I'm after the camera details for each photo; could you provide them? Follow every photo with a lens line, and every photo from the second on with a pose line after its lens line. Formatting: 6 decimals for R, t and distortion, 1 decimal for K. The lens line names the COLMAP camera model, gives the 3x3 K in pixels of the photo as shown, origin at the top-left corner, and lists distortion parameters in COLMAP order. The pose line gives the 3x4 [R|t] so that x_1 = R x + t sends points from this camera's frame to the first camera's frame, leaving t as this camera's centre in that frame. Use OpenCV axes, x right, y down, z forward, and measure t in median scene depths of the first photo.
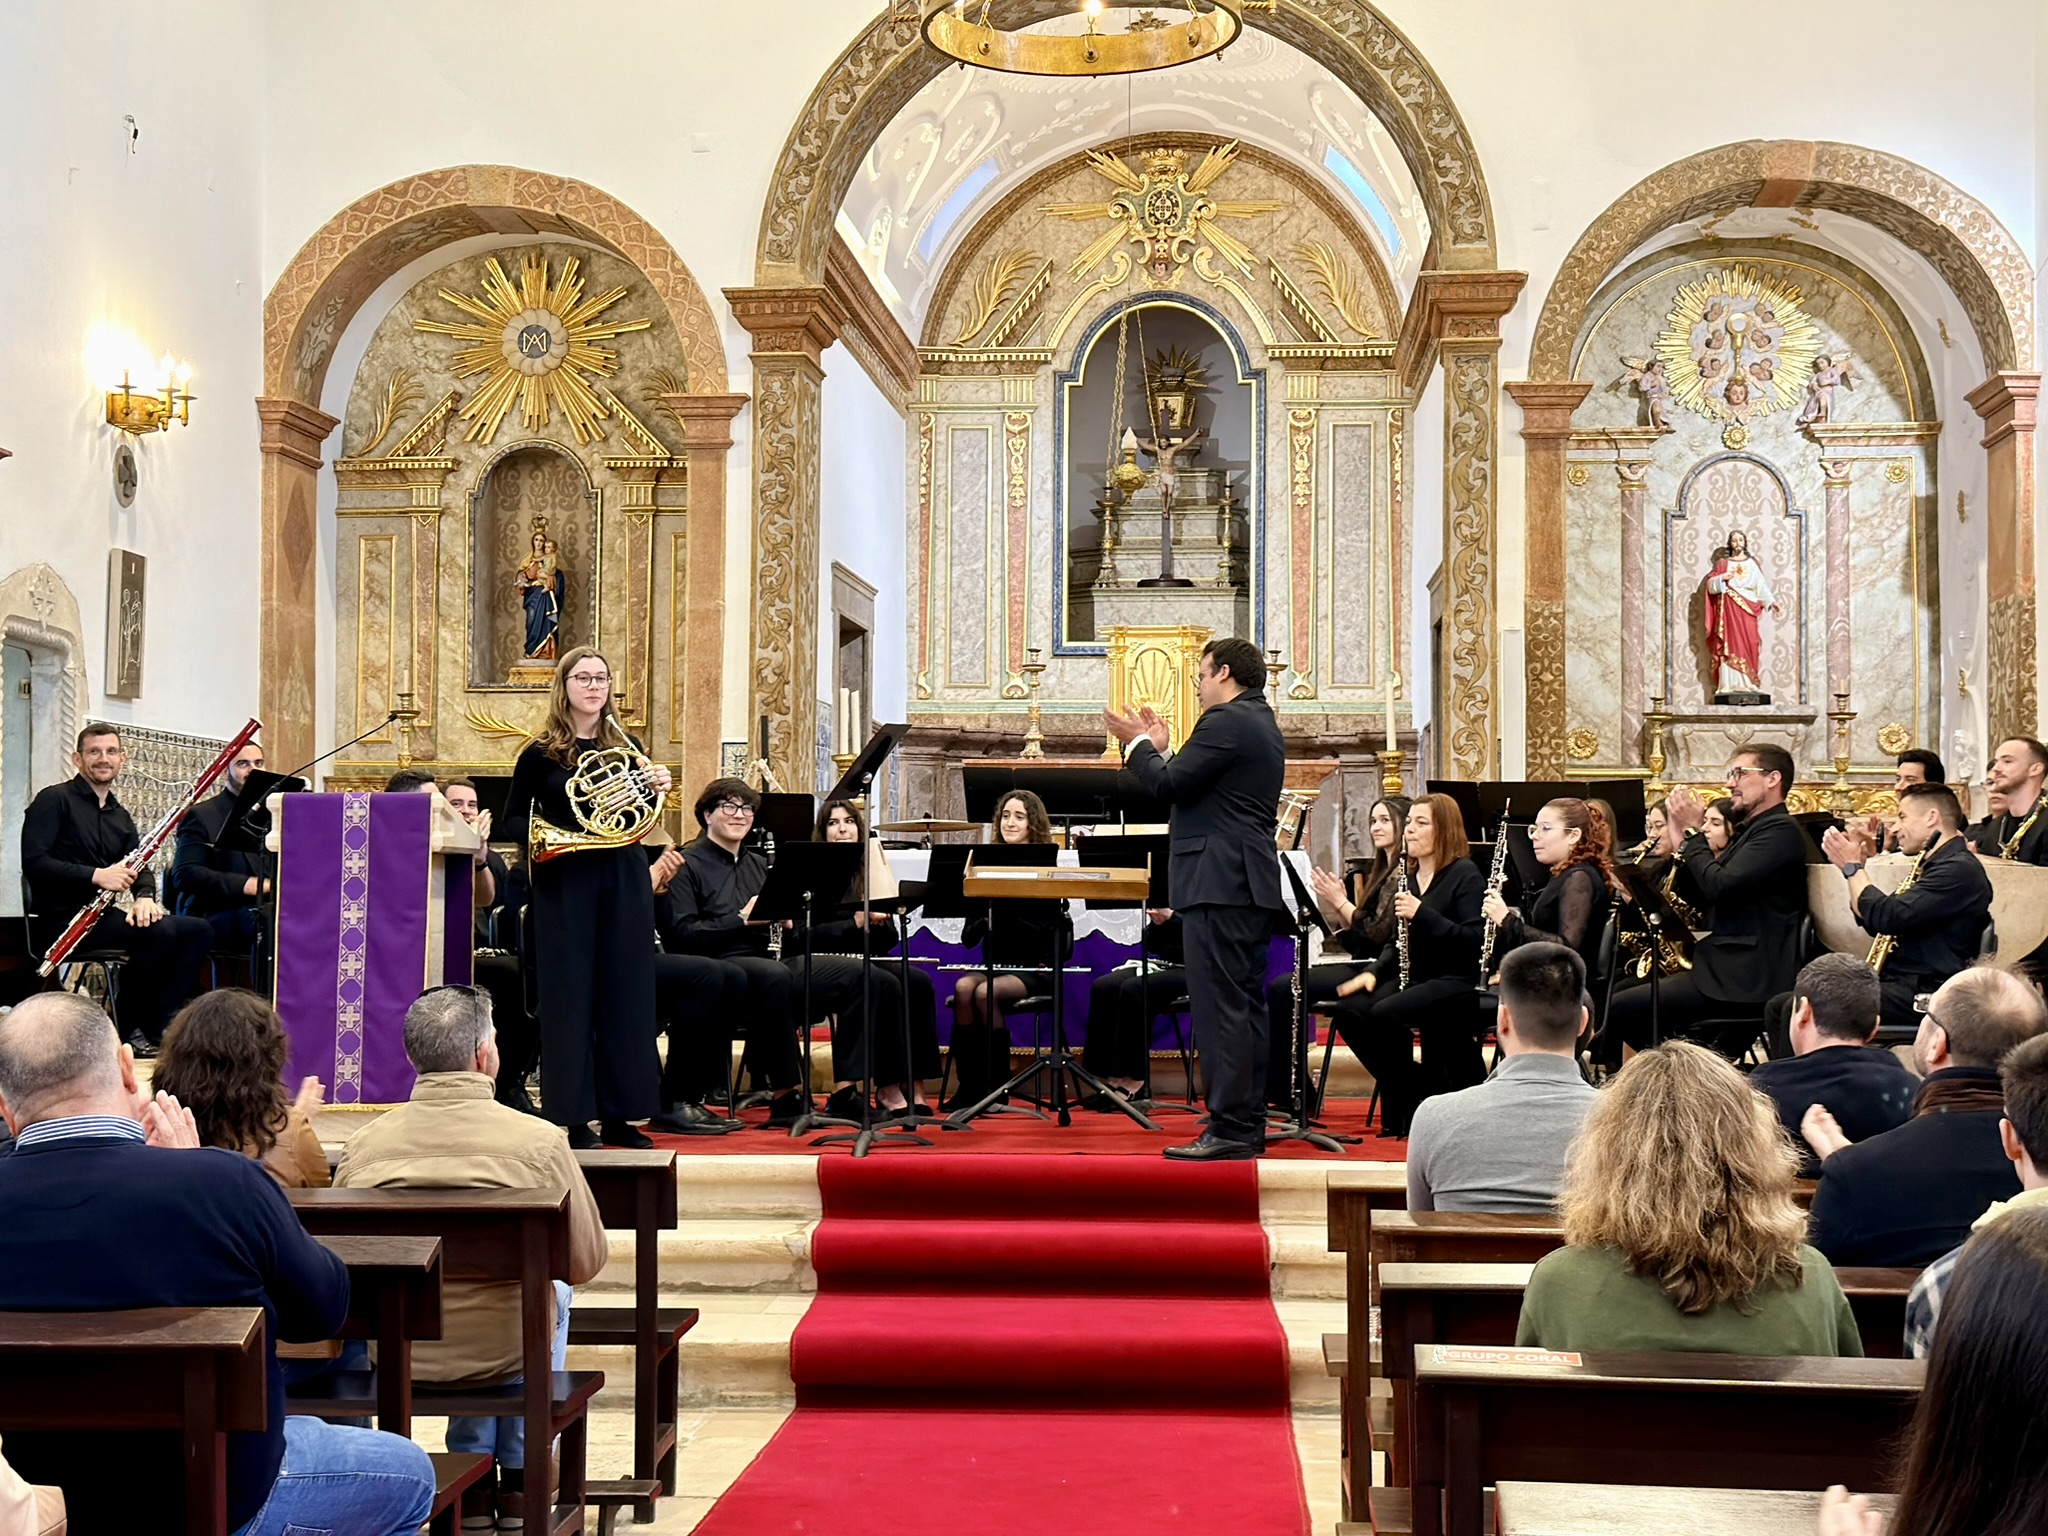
lens RADIAL K [[3006.9, 0, 1029.2], [0, 3006.9, 722.5], [0, 0, 1]] dist [0.166497, -0.191622]
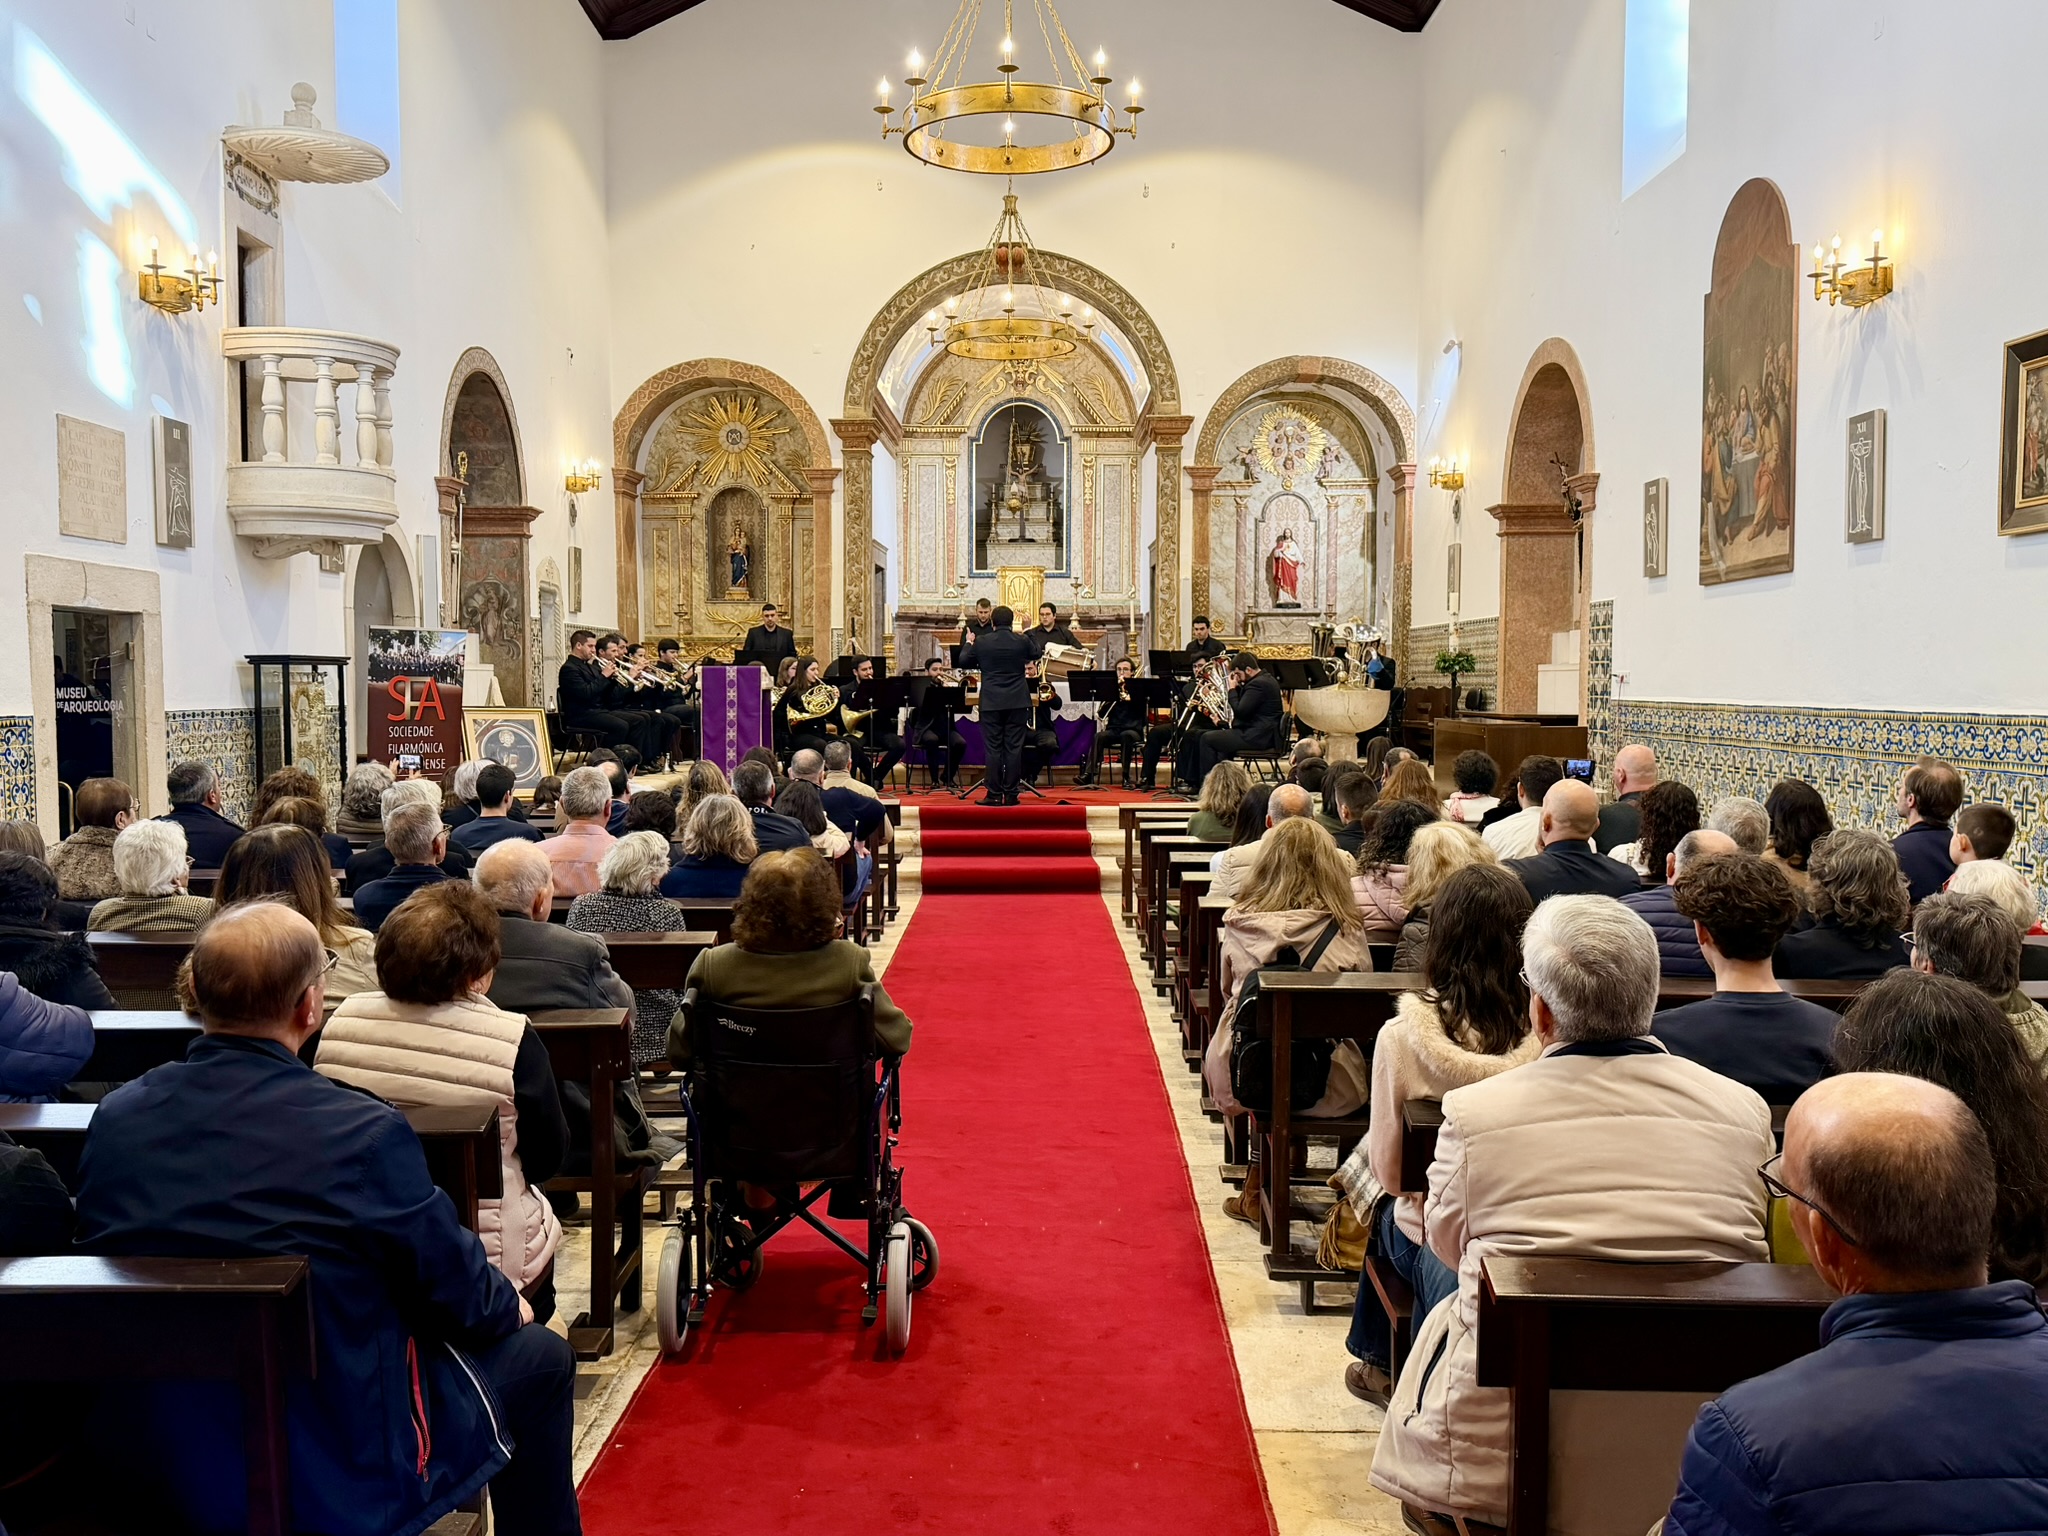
lens RADIAL K [[1782.4, 0, 1025.5], [0, 1782.4, 760.0], [0, 0, 1]] dist [0.185175, -0.372270]
pose [[0.997813, -0.007523, 0.065677, -0.043499], [0.000590, 0.994477, 0.104951, -0.032403], [-0.066104, -0.104683, 0.992306, -0.296935]]
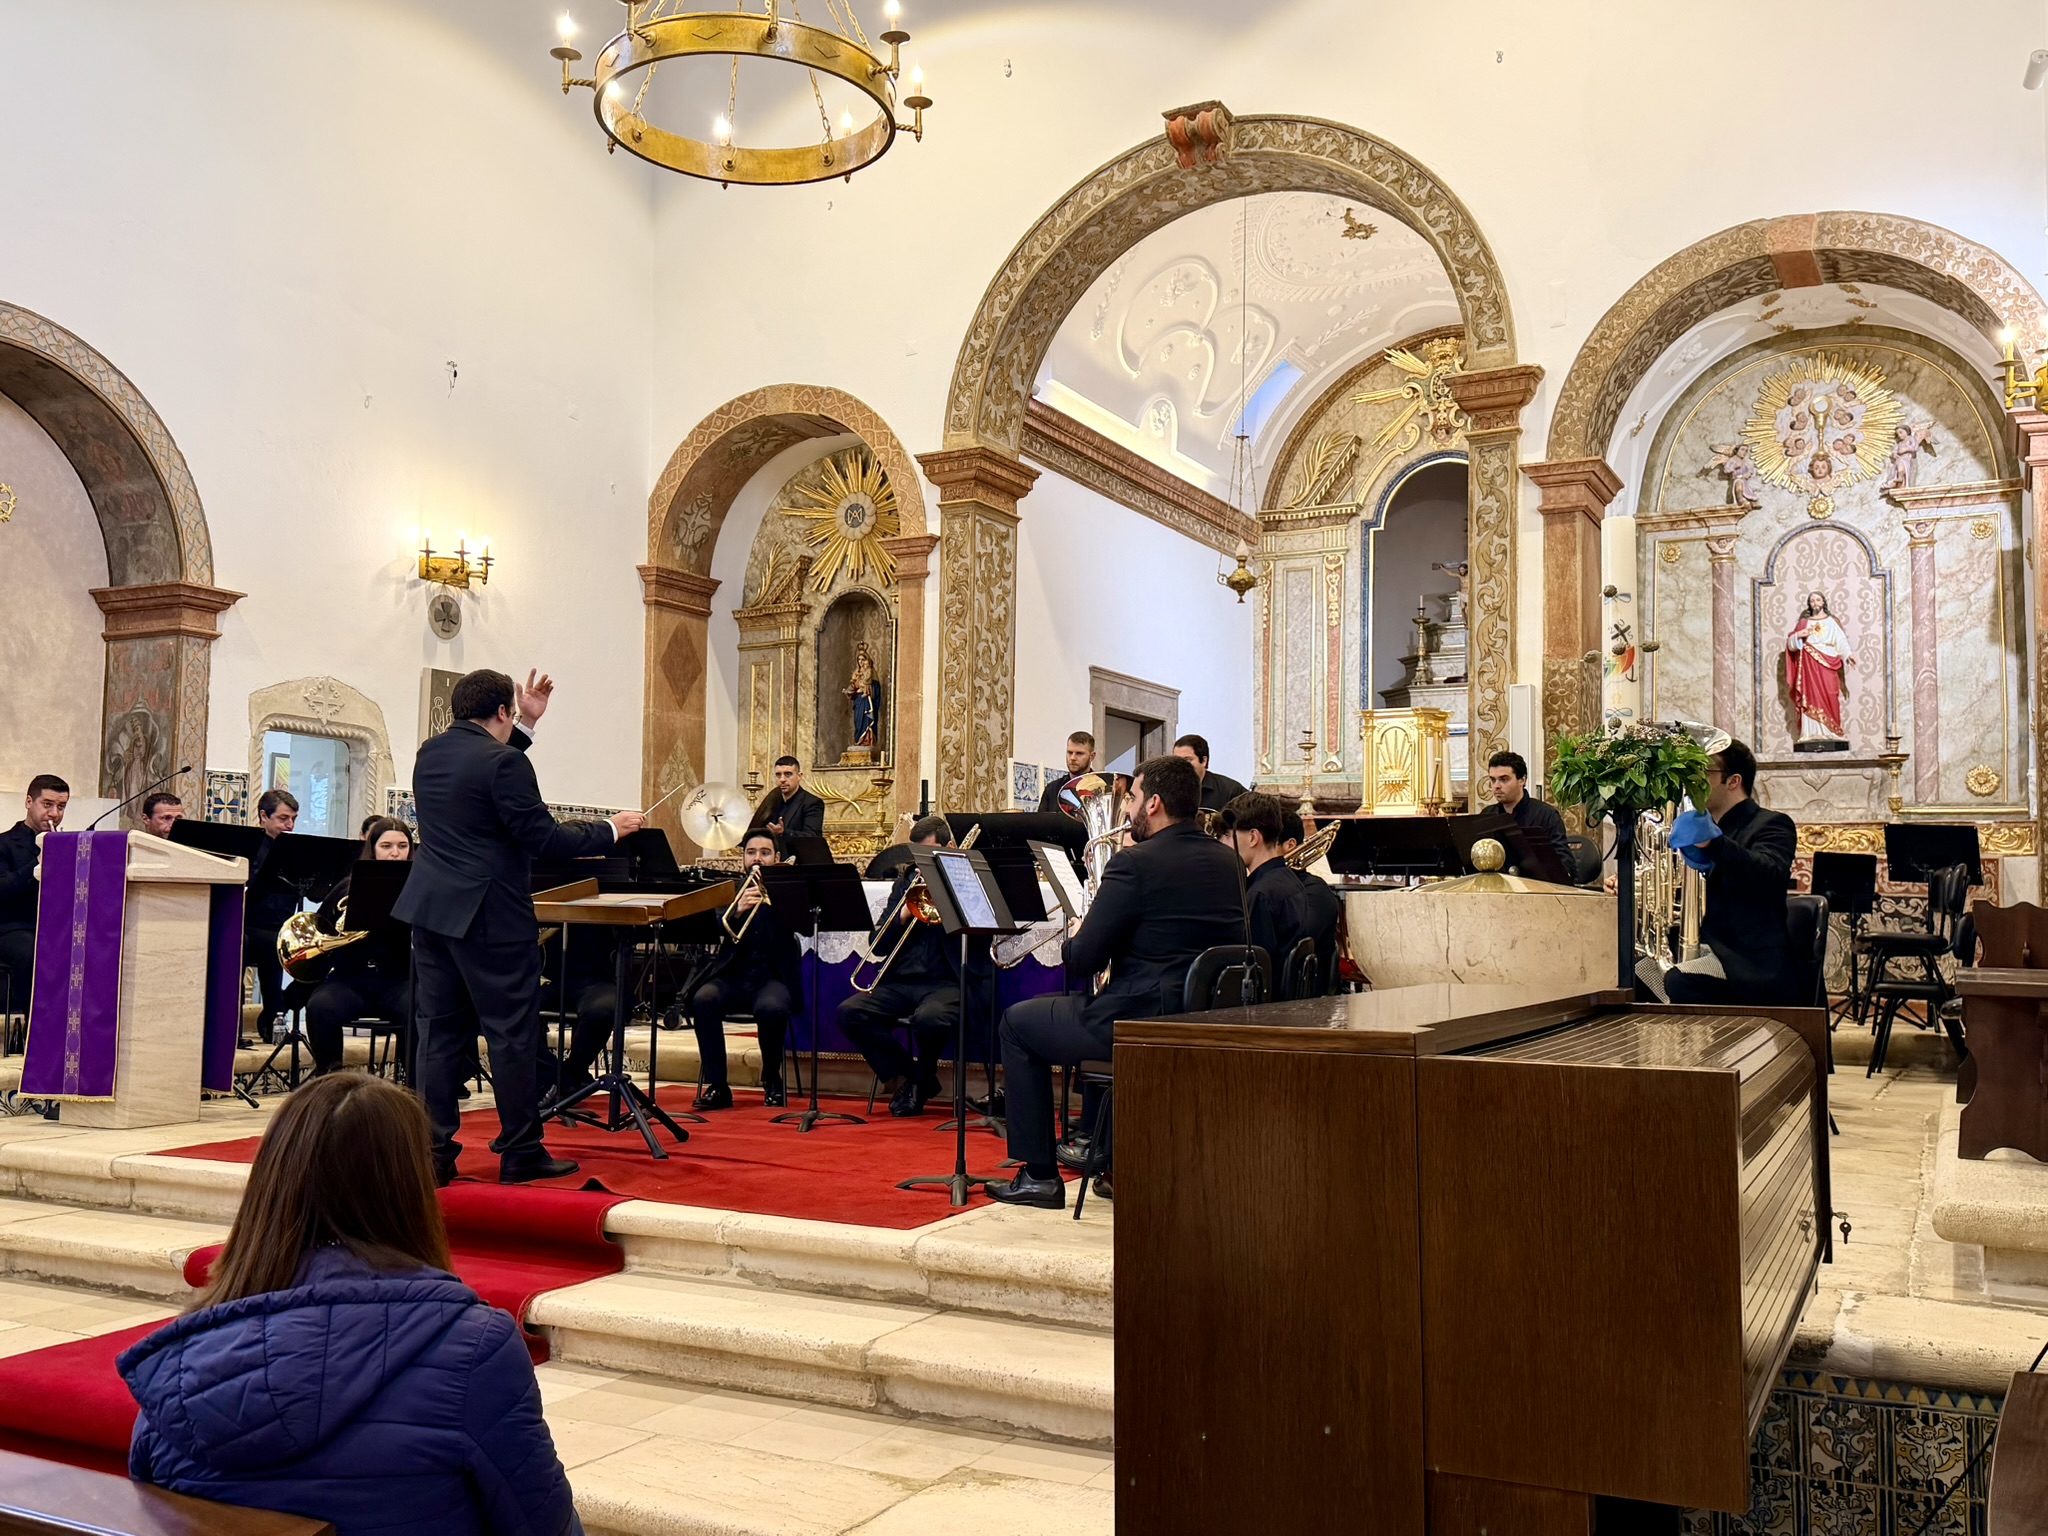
lens RADIAL K [[1779.6, 0, 1017.6], [0, 1779.6, 777.4], [0, 0, 1]] dist [0.178152, -0.380039]
pose [[0.914547, -0.024364, -0.403745, 0.230344], [0.015613, 0.999567, -0.024951, 0.014787], [0.404178, 0.016515, 0.914531, 0.287838]]
